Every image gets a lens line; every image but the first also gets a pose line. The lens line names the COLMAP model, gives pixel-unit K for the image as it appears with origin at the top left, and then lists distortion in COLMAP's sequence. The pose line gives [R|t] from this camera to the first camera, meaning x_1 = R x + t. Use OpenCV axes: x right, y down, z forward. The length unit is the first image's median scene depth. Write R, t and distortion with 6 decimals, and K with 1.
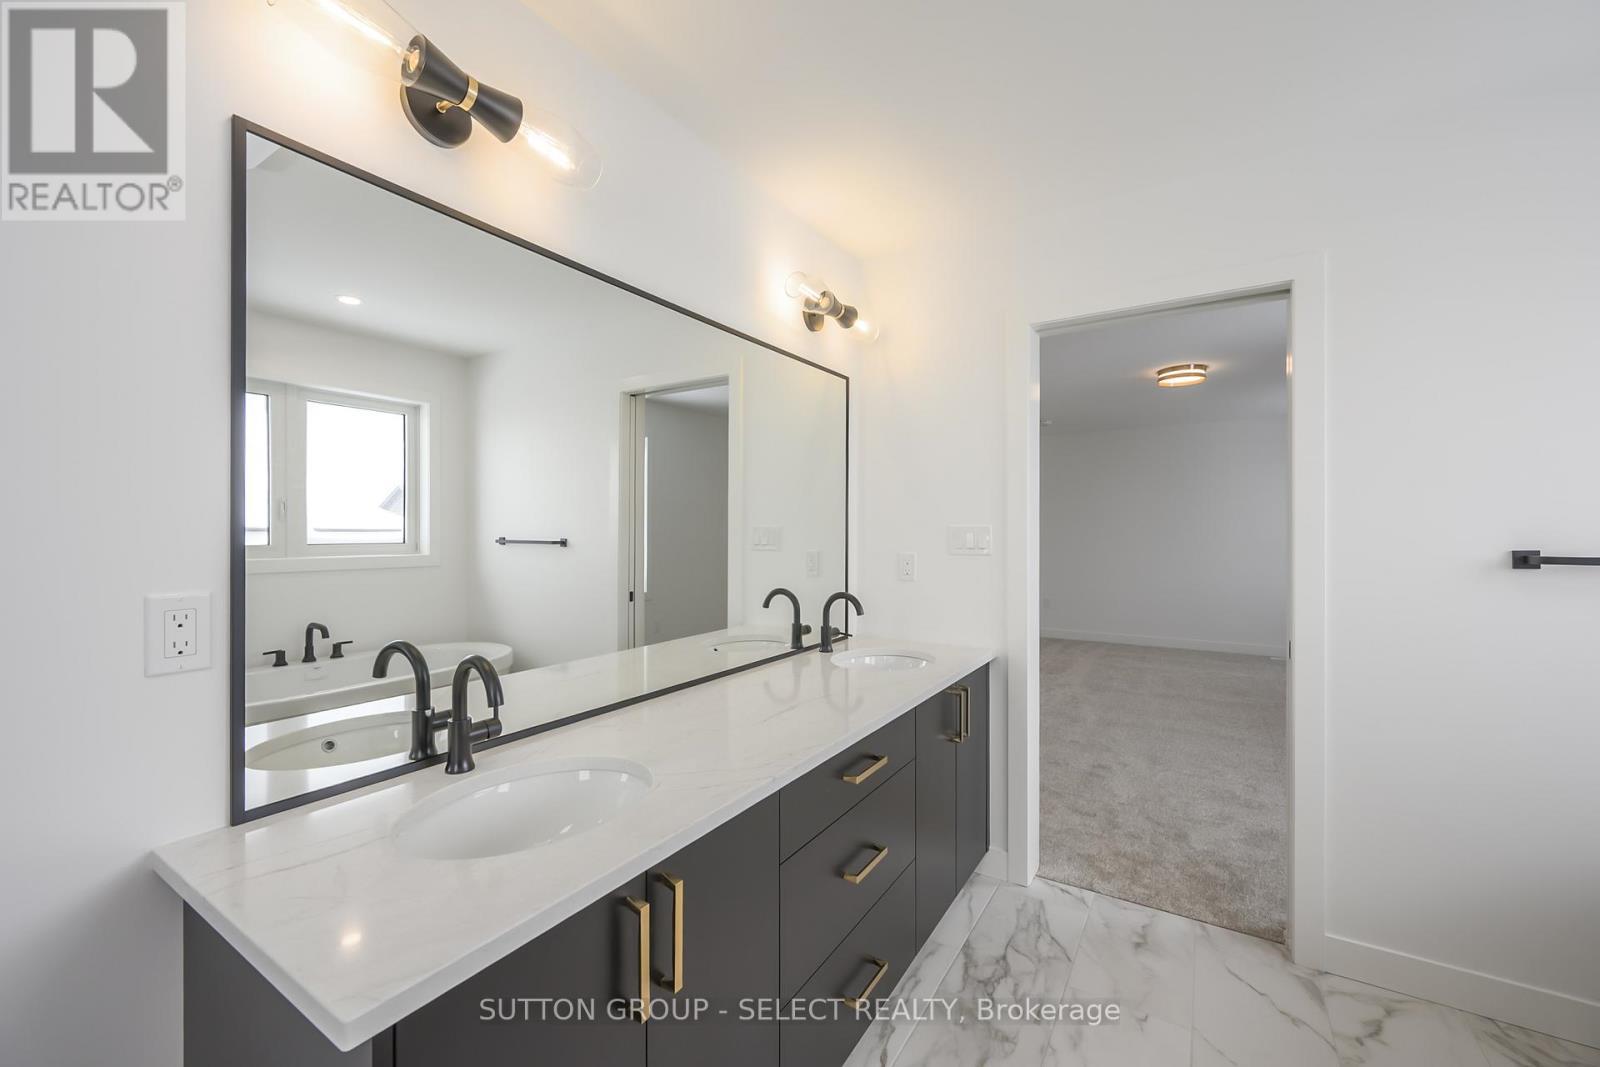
lens RADIAL K [[636.8, 0, 803.9], [0, 636.8, 531.2], [0, 0, 1]] dist [-0.004160, 0.000815]
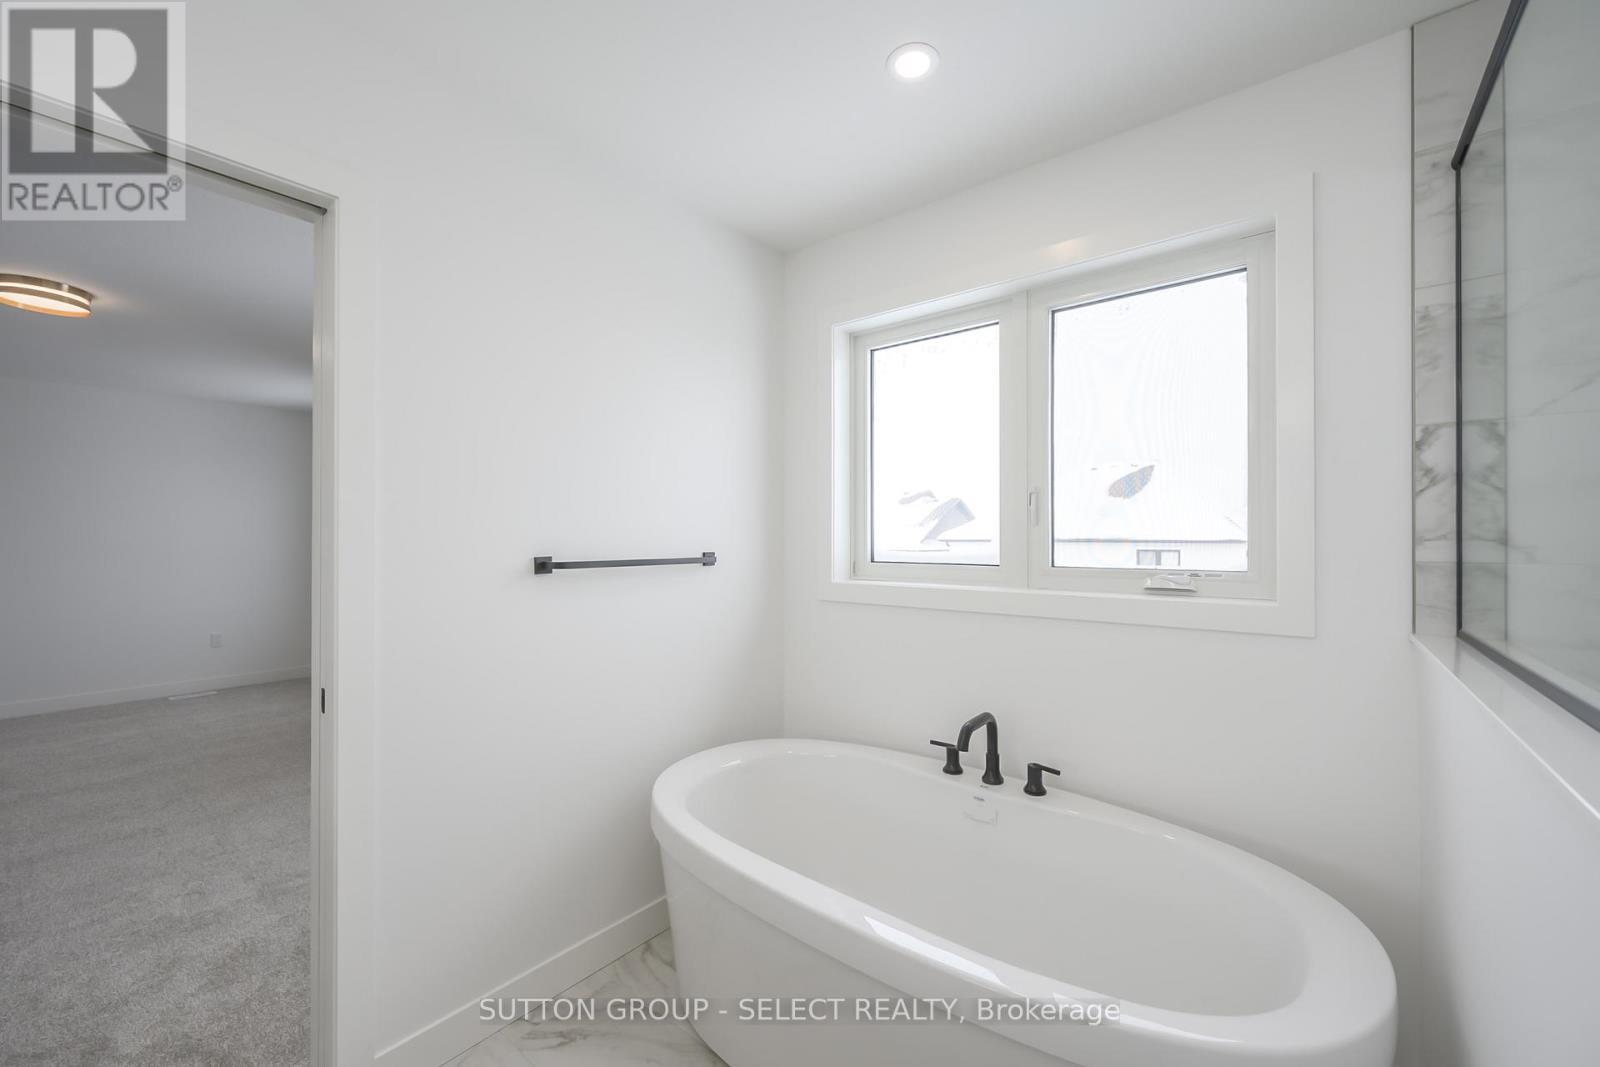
lens RADIAL K [[636.8, 0, 803.0], [0, 636.8, 537.1], [0, 0, 1]] dist [-0.004160, 0.000815]
pose [[0.109230, 0.007546, 0.993988, 0.069235], [-0.002939, 0.999969, -0.007269, 0.002447], [-0.994012, -0.002128, 0.109249, 0.263703]]
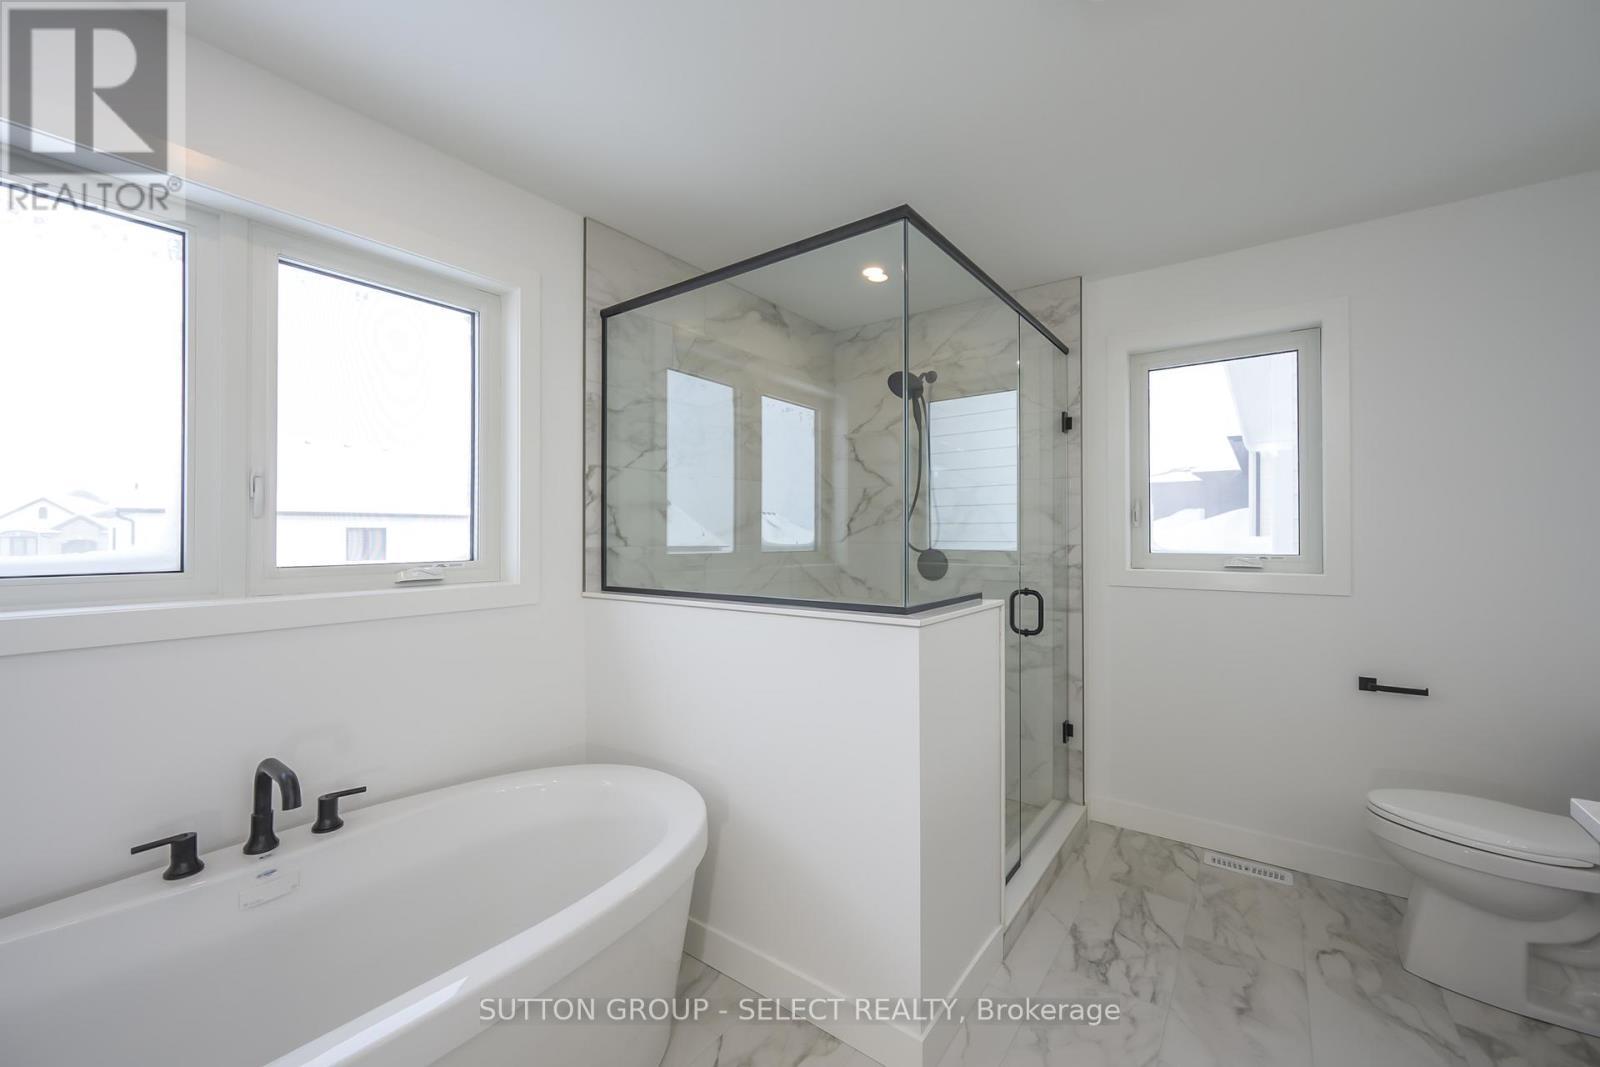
lens RADIAL K [[636.8, 0, 797.0], [0, 636.8, 528.4], [0, 0, 1]] dist [-0.004160, 0.000815]
pose [[-0.997306, -0.000753, 0.073356, 0.167660], [-0.000900, 0.999998, -0.001981, -0.001626], [-0.073354, -0.002041, -0.997304, 0.429304]]
